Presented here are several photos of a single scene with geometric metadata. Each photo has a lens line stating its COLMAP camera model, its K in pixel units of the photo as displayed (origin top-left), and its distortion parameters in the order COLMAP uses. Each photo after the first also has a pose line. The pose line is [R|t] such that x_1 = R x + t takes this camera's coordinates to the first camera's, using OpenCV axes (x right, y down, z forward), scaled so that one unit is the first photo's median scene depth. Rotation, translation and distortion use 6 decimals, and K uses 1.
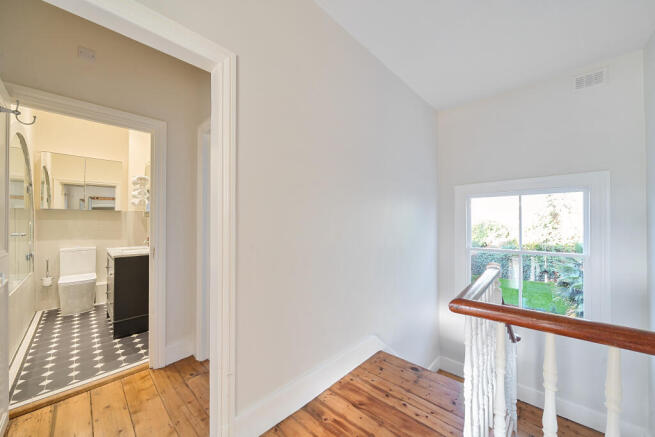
lens RADIAL K [[241.3, 0, 327.5], [0, 241.3, 218.5], [0, 0, 1]] dist [-0.001998, 0.000040]
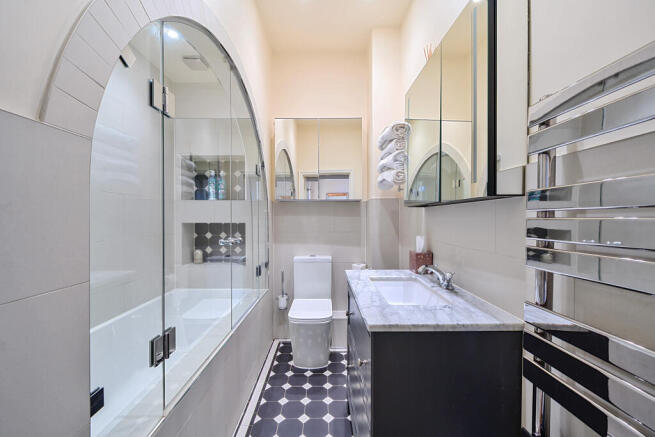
lens RADIAL K [[291.0, 0, 327.5], [0, 291.0, 218.5], [0, 0, 1]] dist [-0.000550, -0.000042]
pose [[0.708724, 0.000853, -0.705485, -0.451877], [0.009202, 0.999903, 0.010453, 0.006994], [0.705425, -0.013900, 0.708648, 0.475765]]
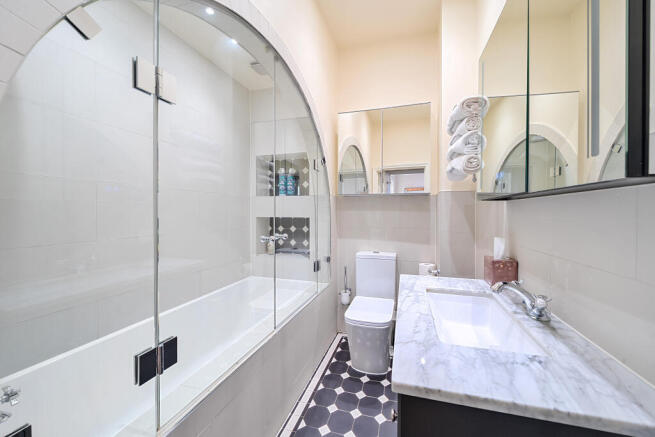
lens RADIAL K [[264.1, 0, 329.5], [0, 264.1, 213.1], [0, 0, 1]] dist [-0.008020, -0.000078]
pose [[0.473993, 0.005849, -0.880509, -0.492121], [0.008992, 0.999894, 0.011483, 0.004688], [0.880483, -0.013360, 0.473890, 0.580706]]
